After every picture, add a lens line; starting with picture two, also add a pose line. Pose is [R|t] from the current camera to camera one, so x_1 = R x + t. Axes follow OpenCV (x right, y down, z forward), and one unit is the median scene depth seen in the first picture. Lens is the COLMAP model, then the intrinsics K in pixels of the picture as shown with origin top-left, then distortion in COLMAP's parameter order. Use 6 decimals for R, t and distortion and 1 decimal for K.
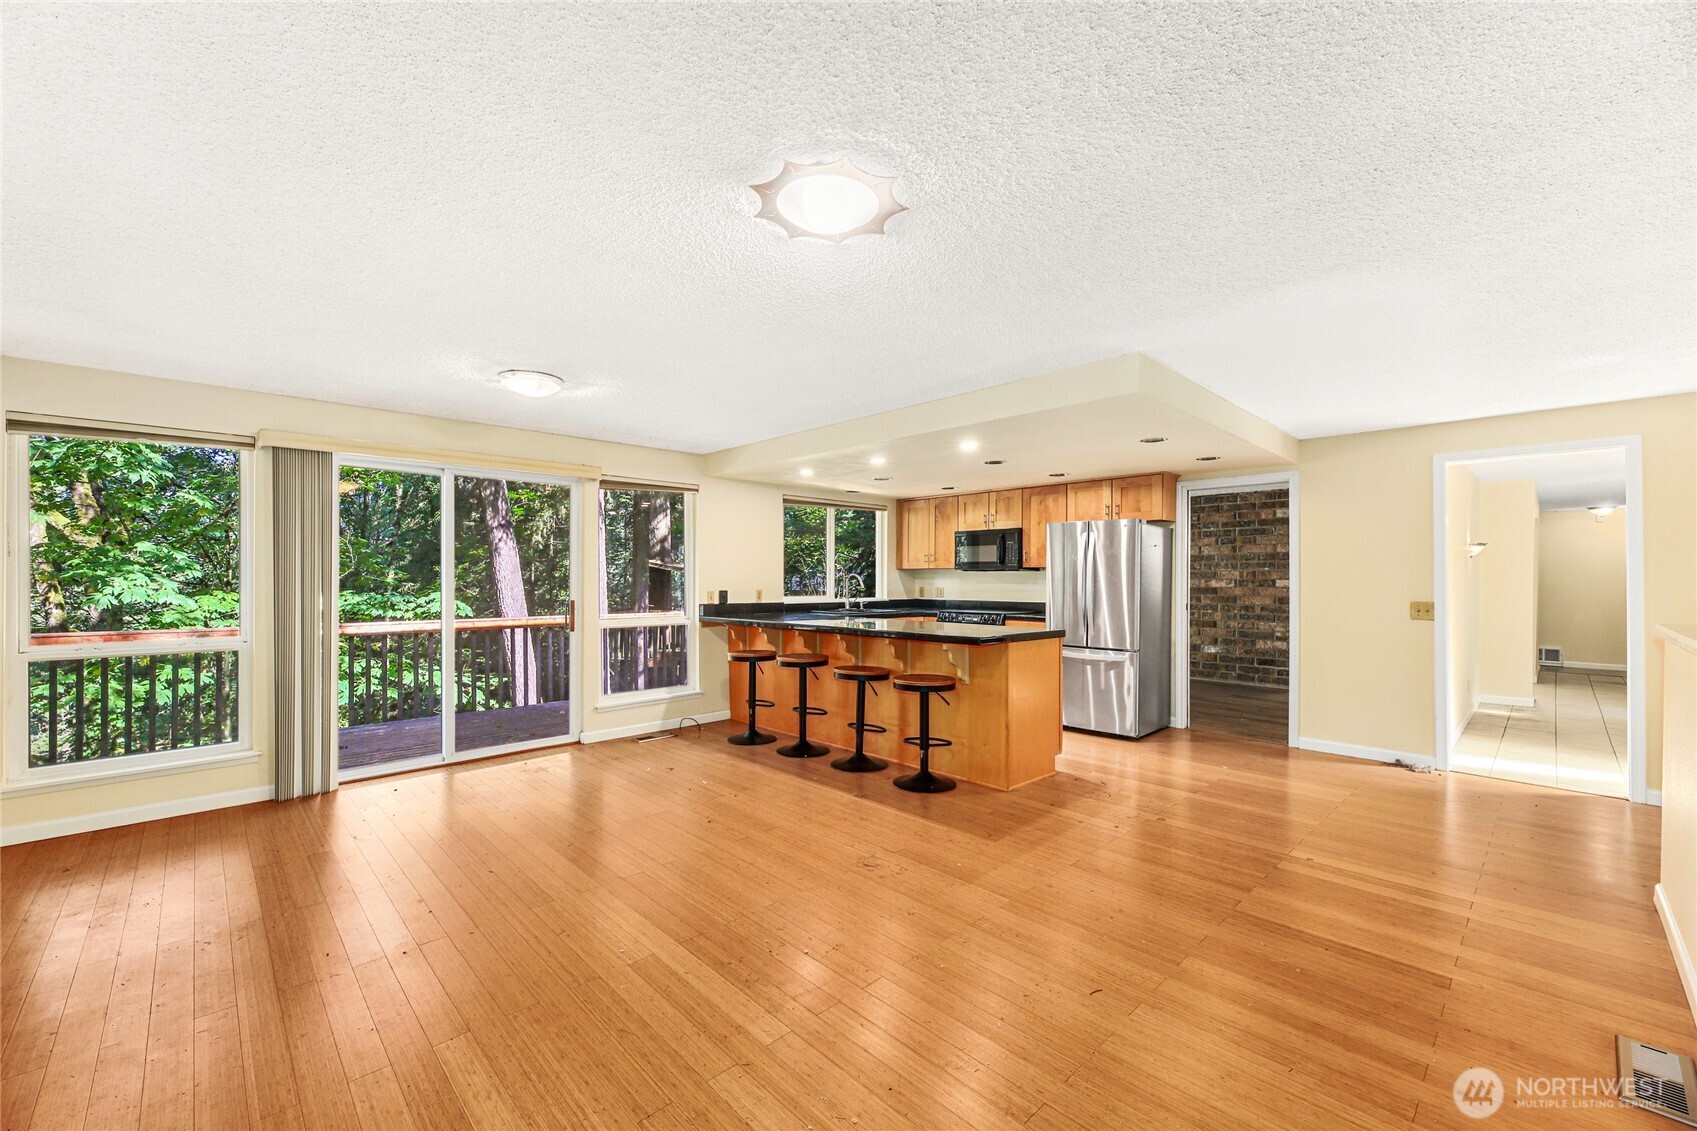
lens RADIAL K [[677.6, 0, 827.4], [0, 677.6, 581.1], [0, 0, 1]] dist [-0.007740, -0.000865]
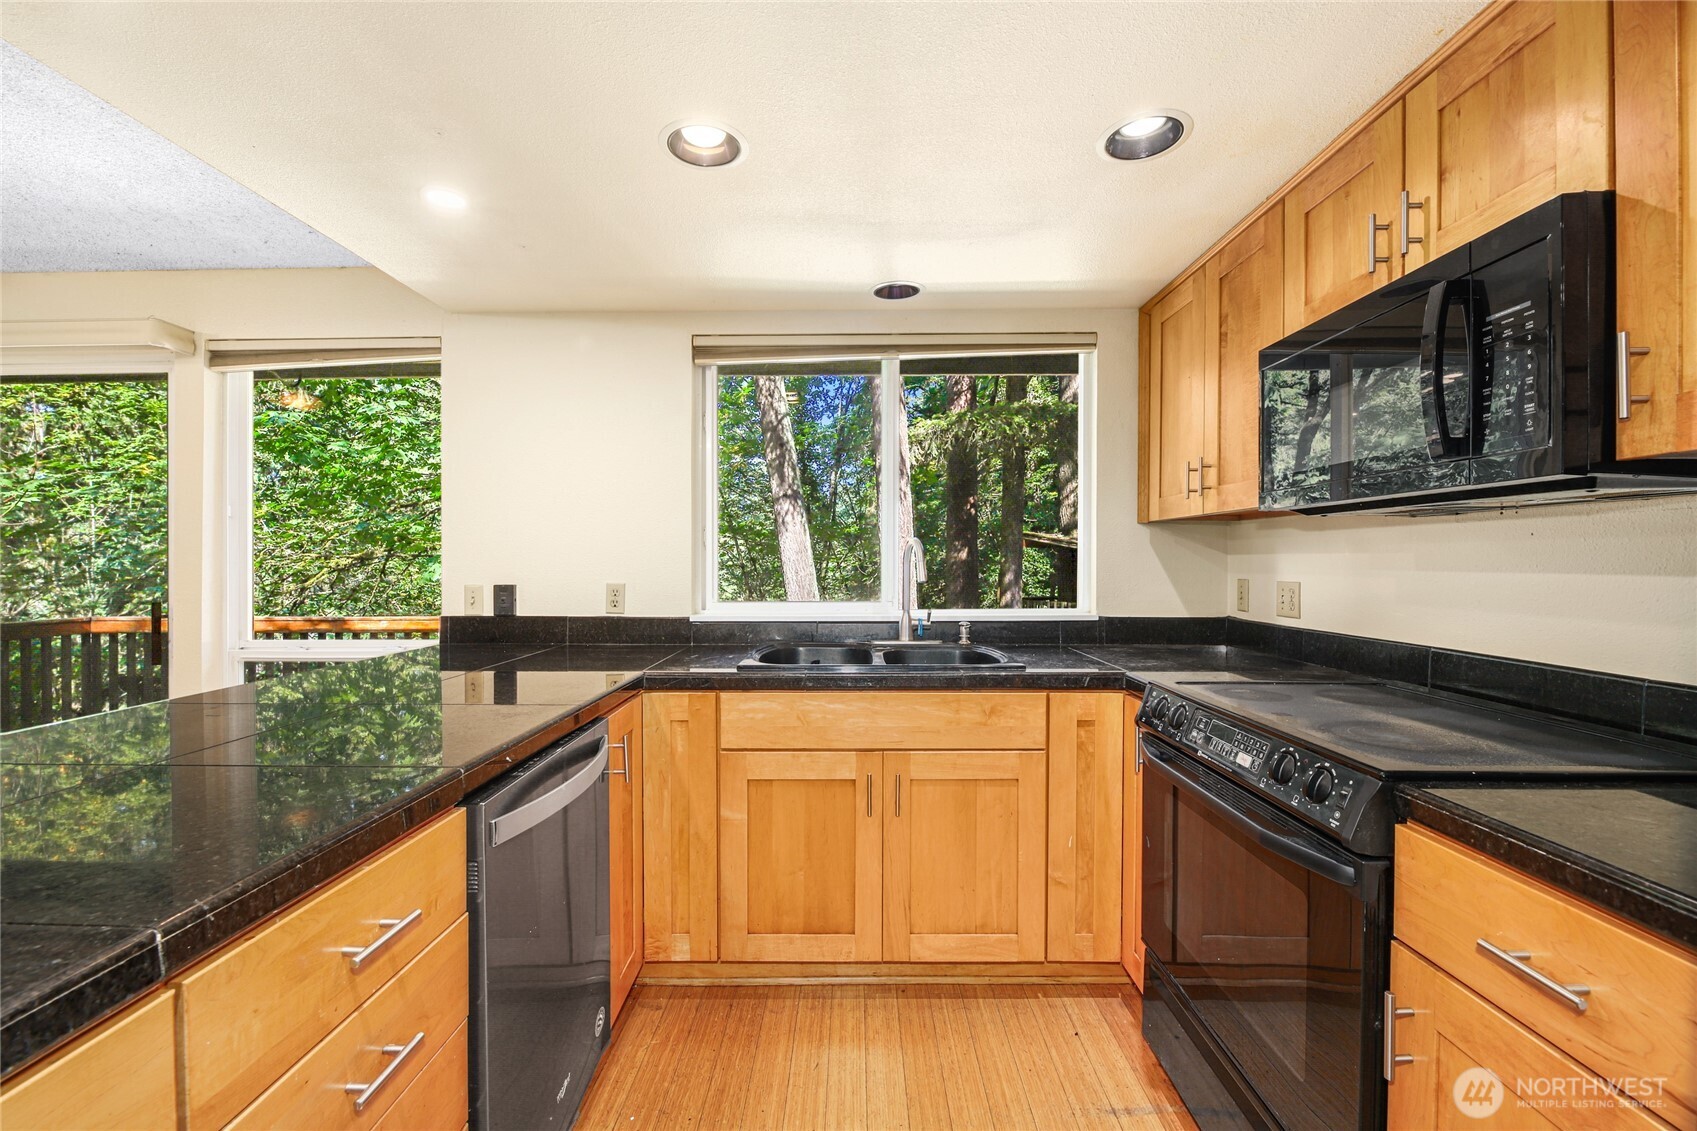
lens RADIAL K [[711.2, 0, 841.5], [0, 711.2, 569.2], [0, 0, 1]] dist [0.000077, -0.000023]
pose [[0.713747, 0.003207, -0.700397, 0.286006], [0.000779, 0.999985, 0.005373, 0.002500], [0.700403, -0.004380, 0.713734, 0.795312]]
